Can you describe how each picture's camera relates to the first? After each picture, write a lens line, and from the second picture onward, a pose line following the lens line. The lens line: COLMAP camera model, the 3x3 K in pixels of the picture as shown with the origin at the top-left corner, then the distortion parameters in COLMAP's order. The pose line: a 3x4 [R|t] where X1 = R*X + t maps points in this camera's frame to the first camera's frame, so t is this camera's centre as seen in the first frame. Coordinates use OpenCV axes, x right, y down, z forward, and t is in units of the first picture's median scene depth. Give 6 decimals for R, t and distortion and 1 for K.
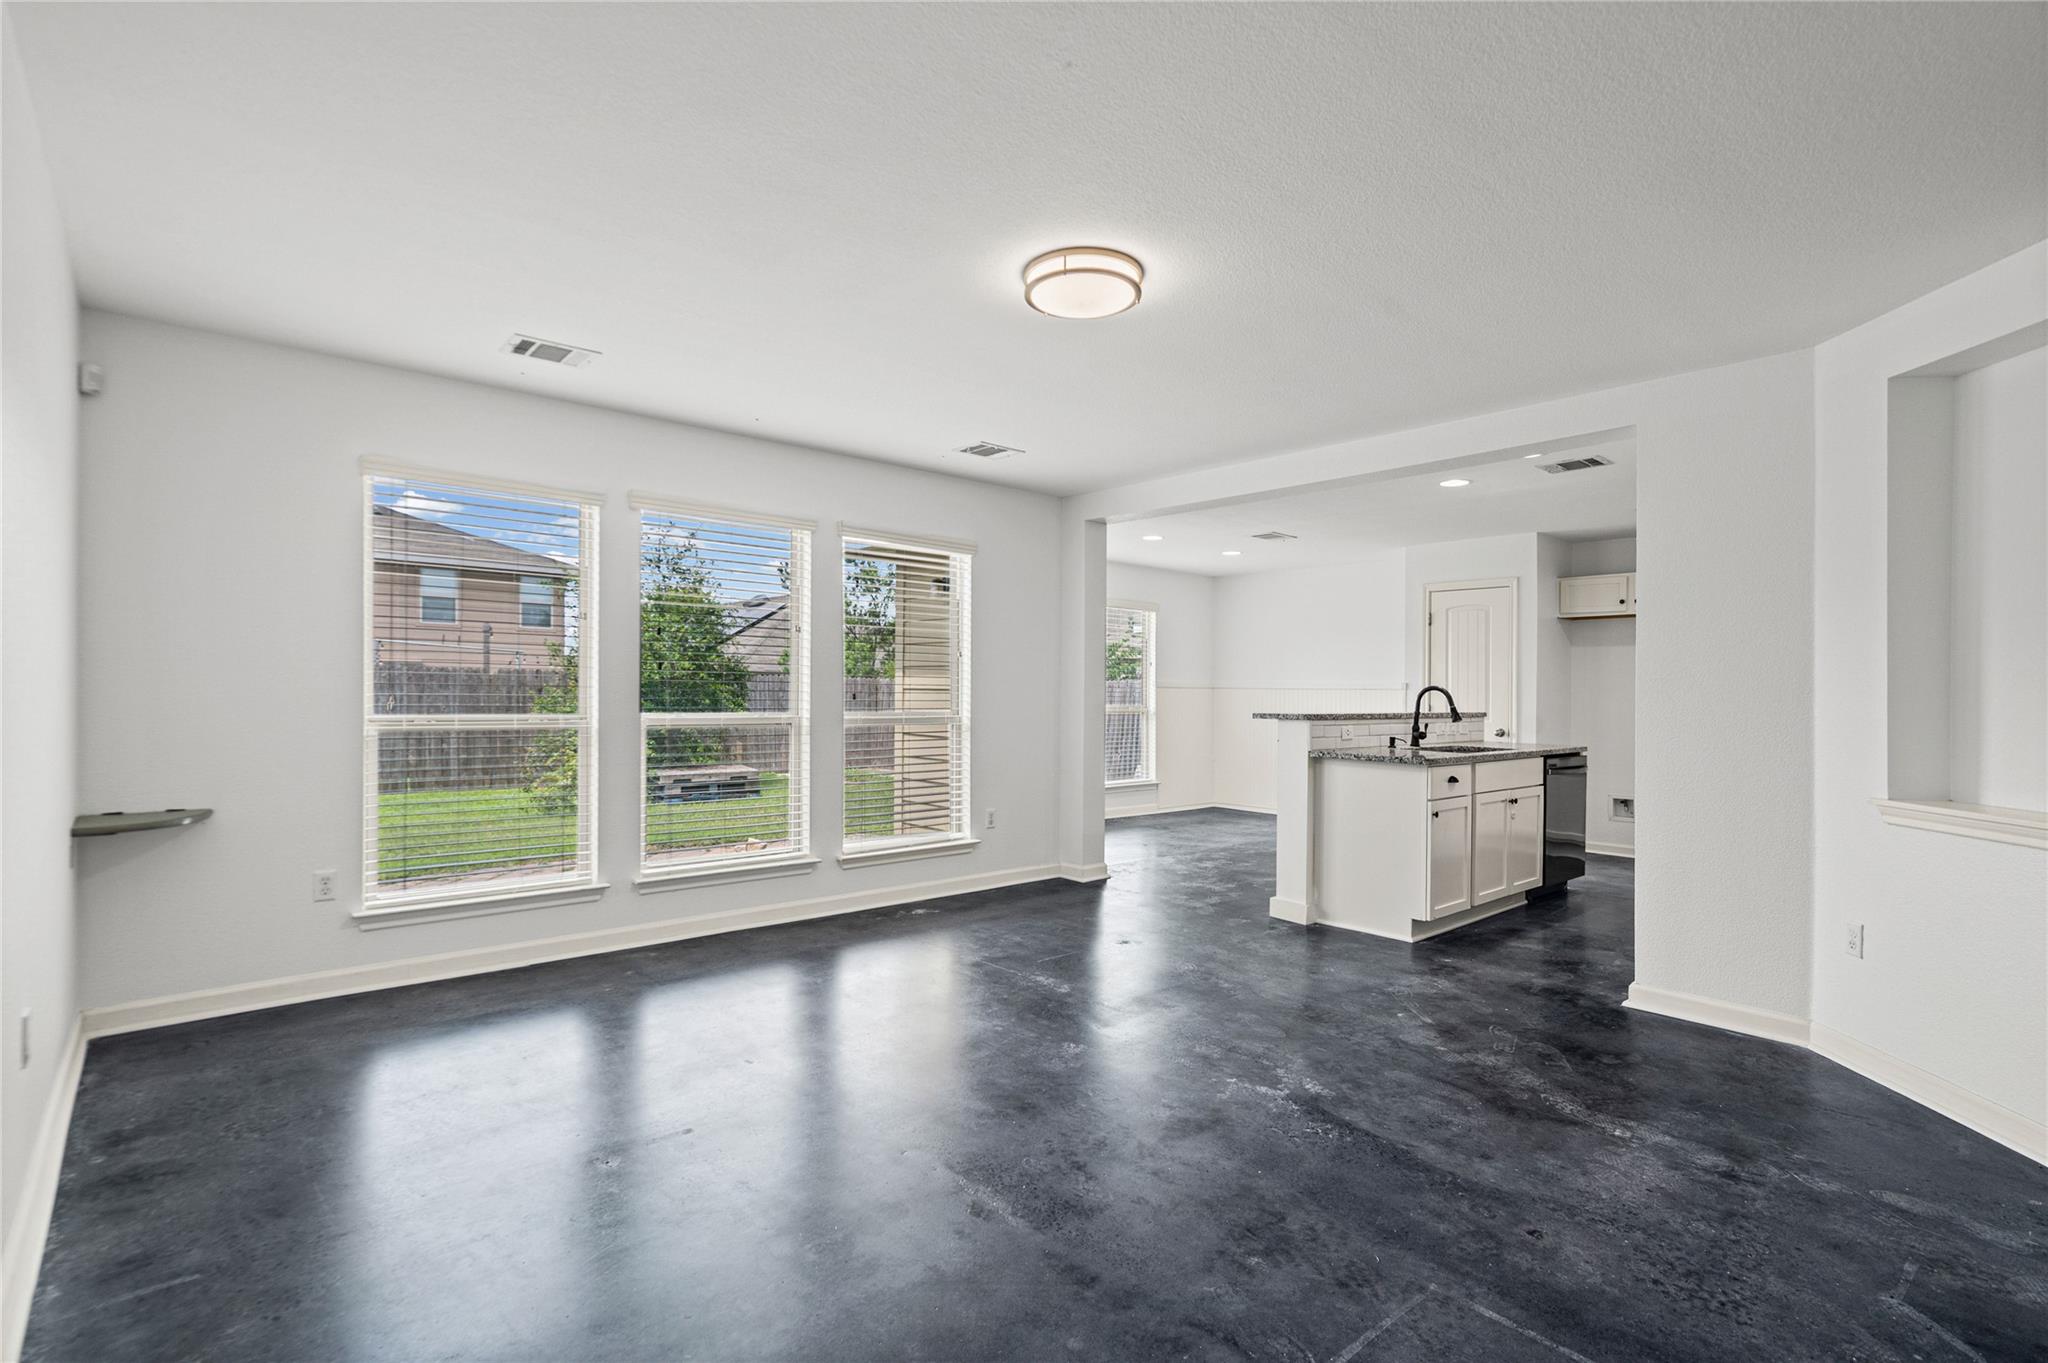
lens RADIAL K [[964.0, 0, 1012.4], [0, 964.0, 686.5], [0, 0, 1]] dist [-0.000245, -0.001793]
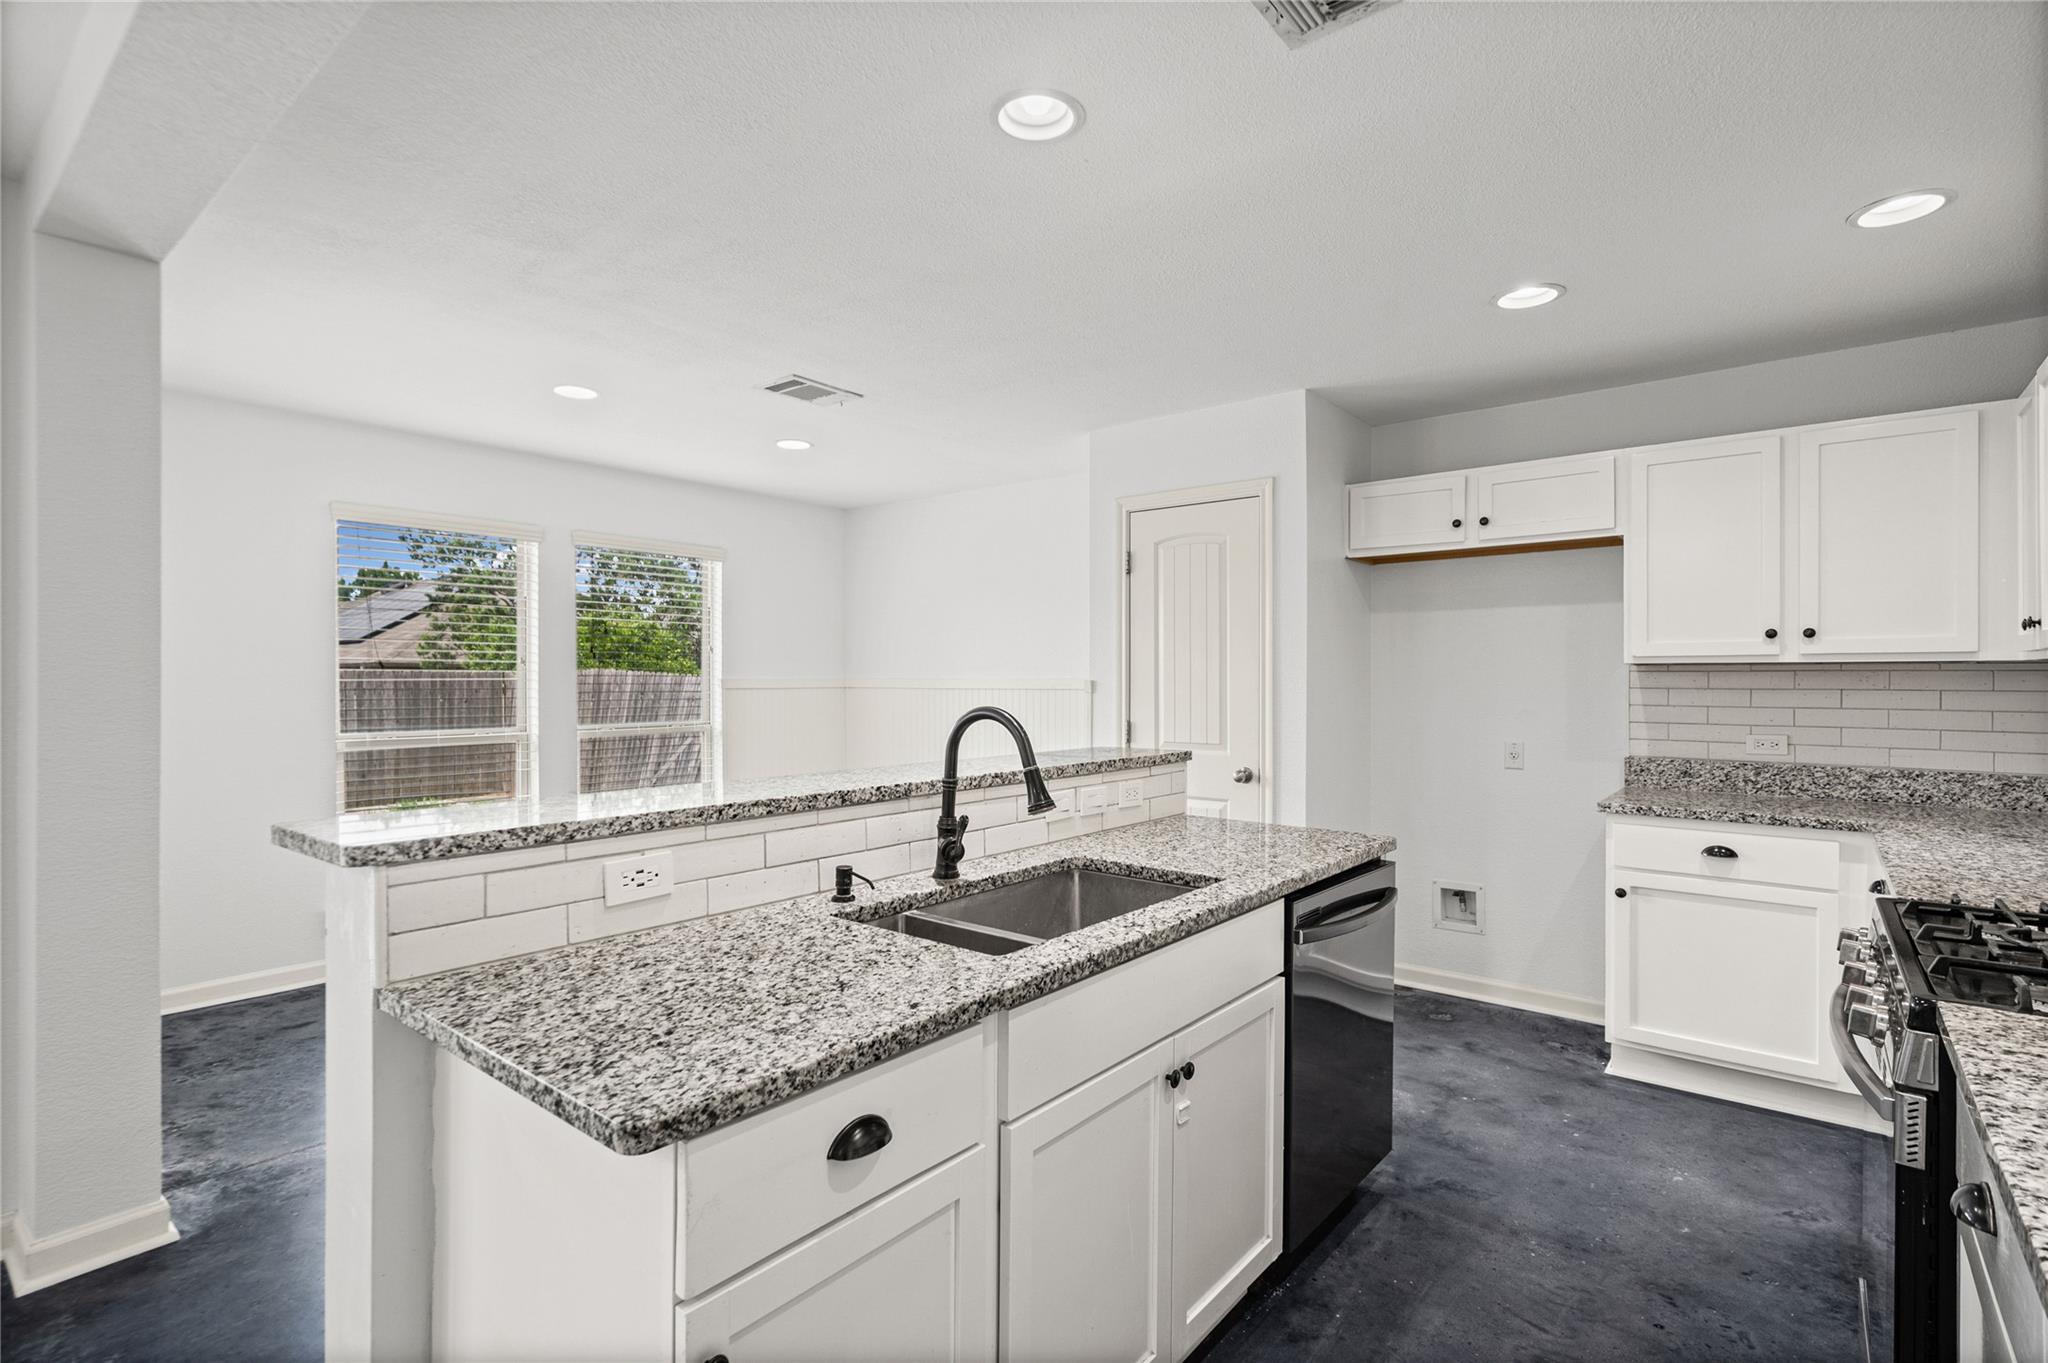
lens RADIAL K [[964.0, 0, 1028.9], [0, 964.0, 697.4], [0, 0, 1]] dist [-0.000245, -0.001793]
pose [[0.985178, -0.017060, 0.170684, 0.205798], [0.013508, 0.999668, 0.021950, -0.005153], [-0.171002, -0.019319, 0.985081, 0.343835]]
